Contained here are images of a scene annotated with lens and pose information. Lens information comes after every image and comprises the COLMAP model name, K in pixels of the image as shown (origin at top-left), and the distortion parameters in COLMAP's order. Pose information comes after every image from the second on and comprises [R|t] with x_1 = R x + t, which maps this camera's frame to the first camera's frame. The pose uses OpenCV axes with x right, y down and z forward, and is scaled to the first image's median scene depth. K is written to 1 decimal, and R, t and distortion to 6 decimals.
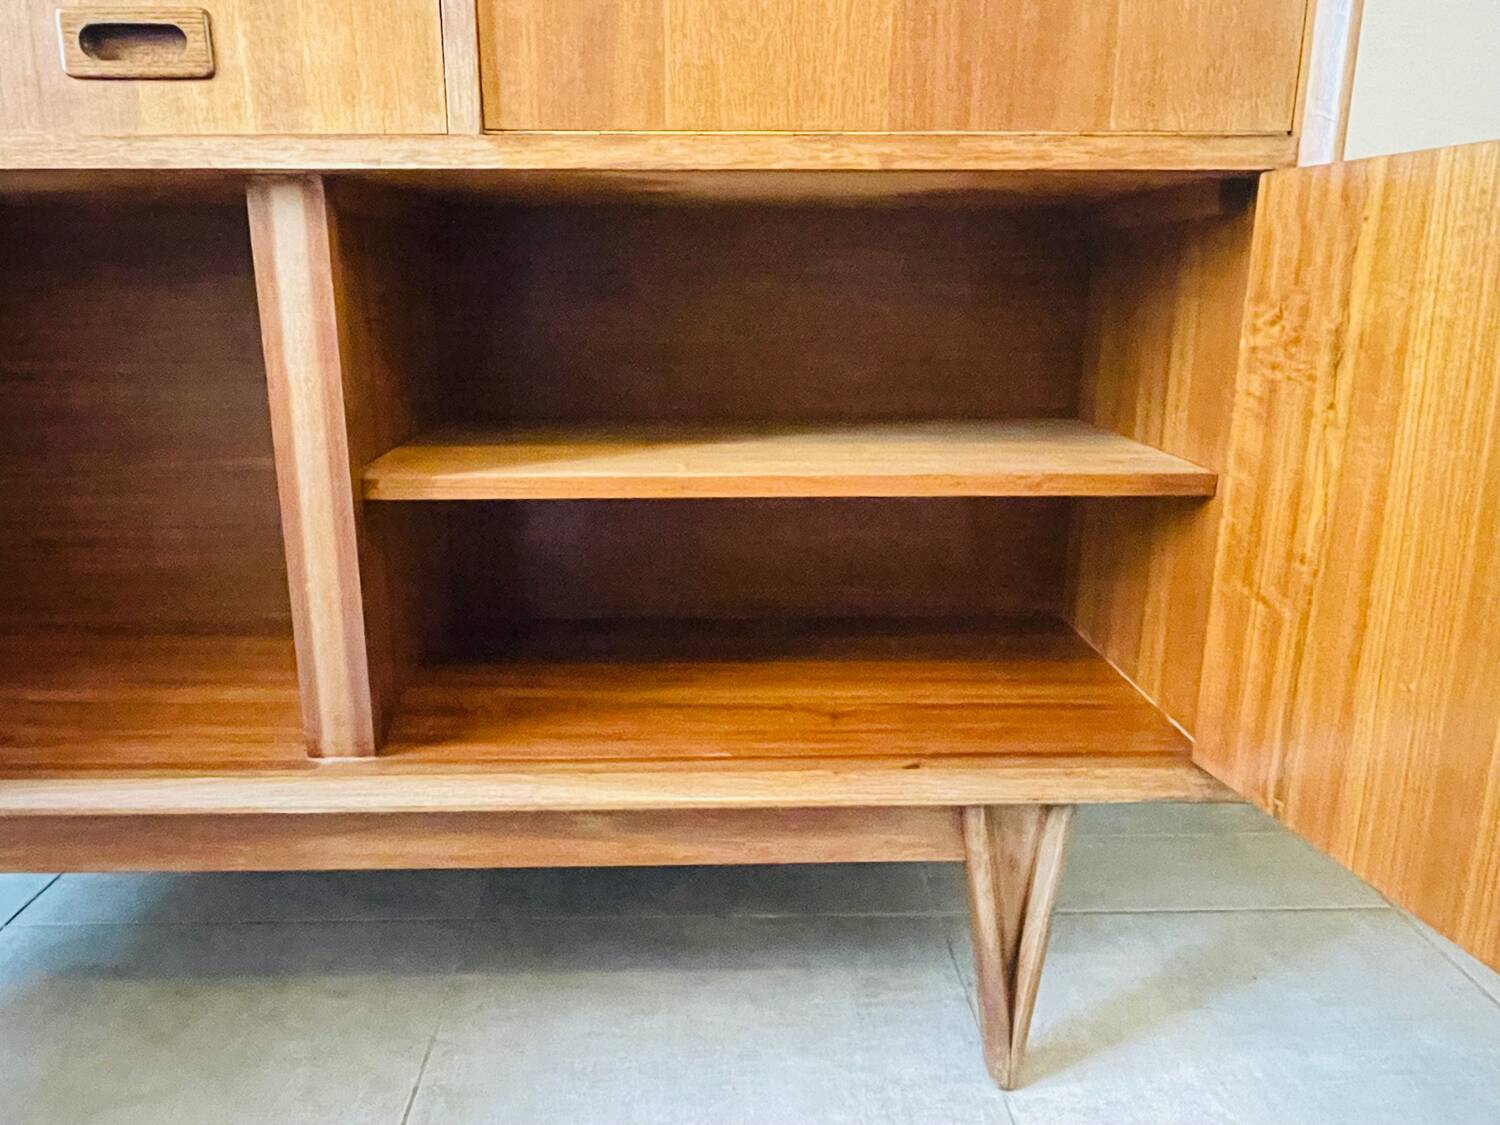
lens RADIAL K [[1094.7, 0, 734.2], [0, 1094.7, 559.3], [0, 0, 1]] dist [-0.003424, -0.004577]
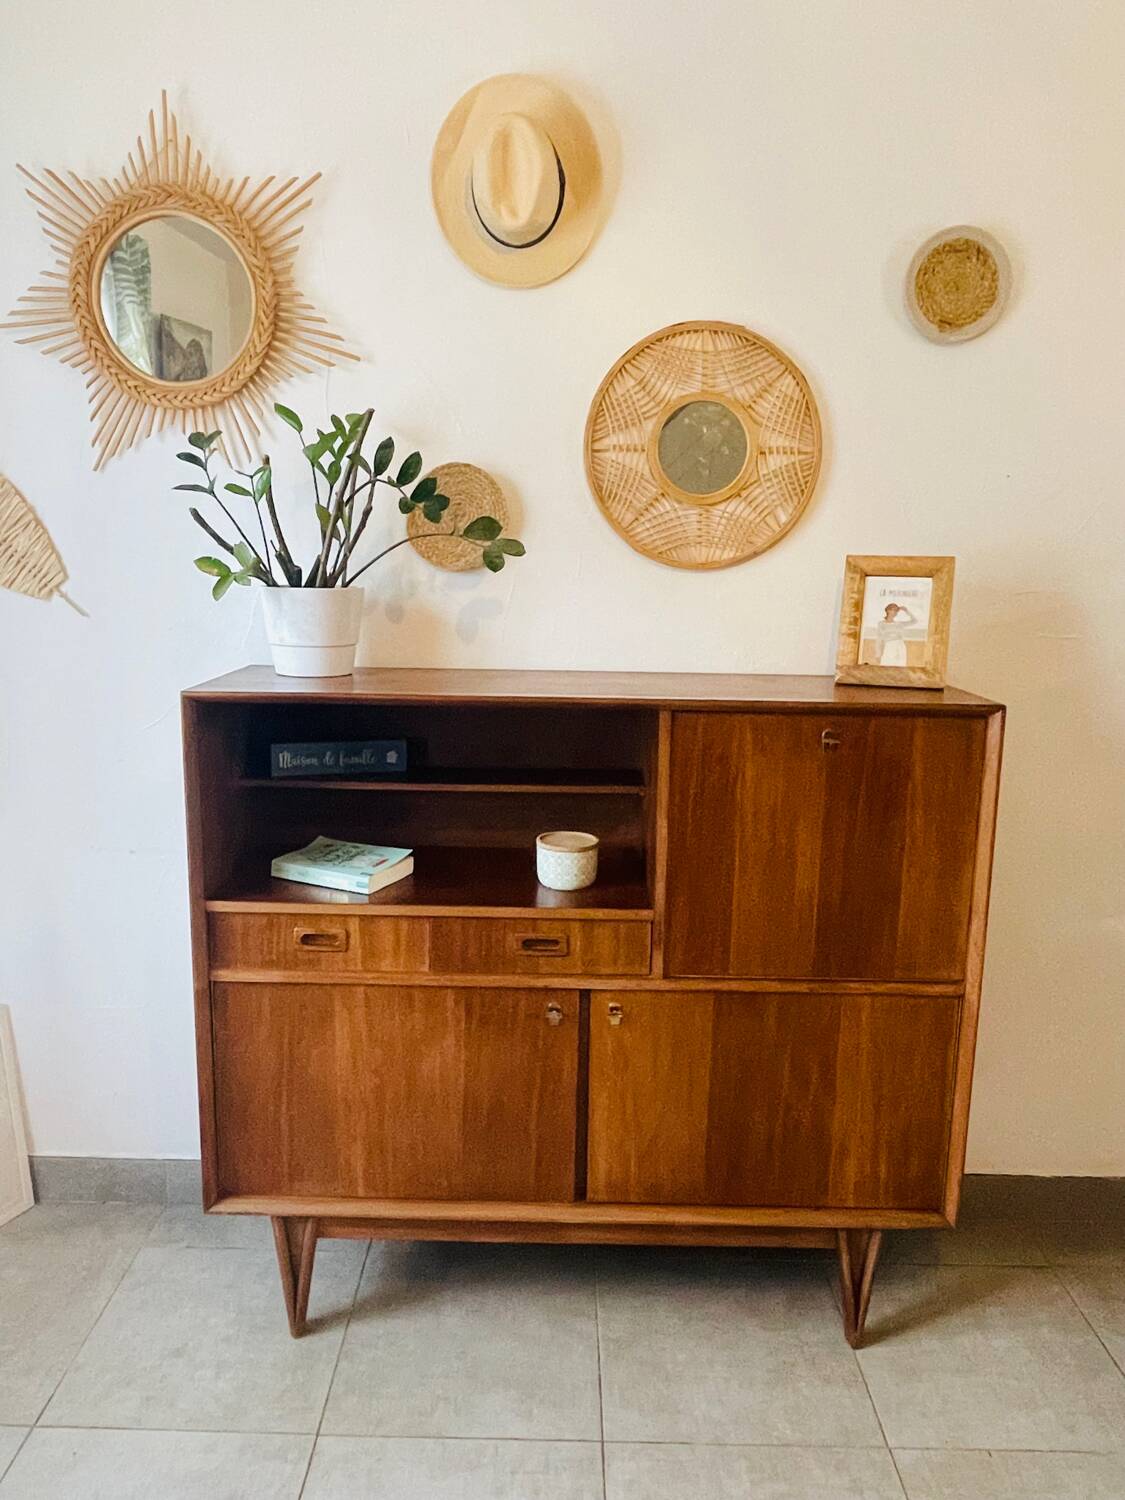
lens RADIAL K [[1094.7, 0, 548.5], [0, 1094.7, 747.5], [0, 0, 1]] dist [-0.003424, -0.004577]
pose [[0.999078, 0.020965, -0.037454, -0.421402], [-0.023504, 0.997361, -0.068685, -0.757882], [0.035915, 0.069502, 0.996935, -1.761236]]
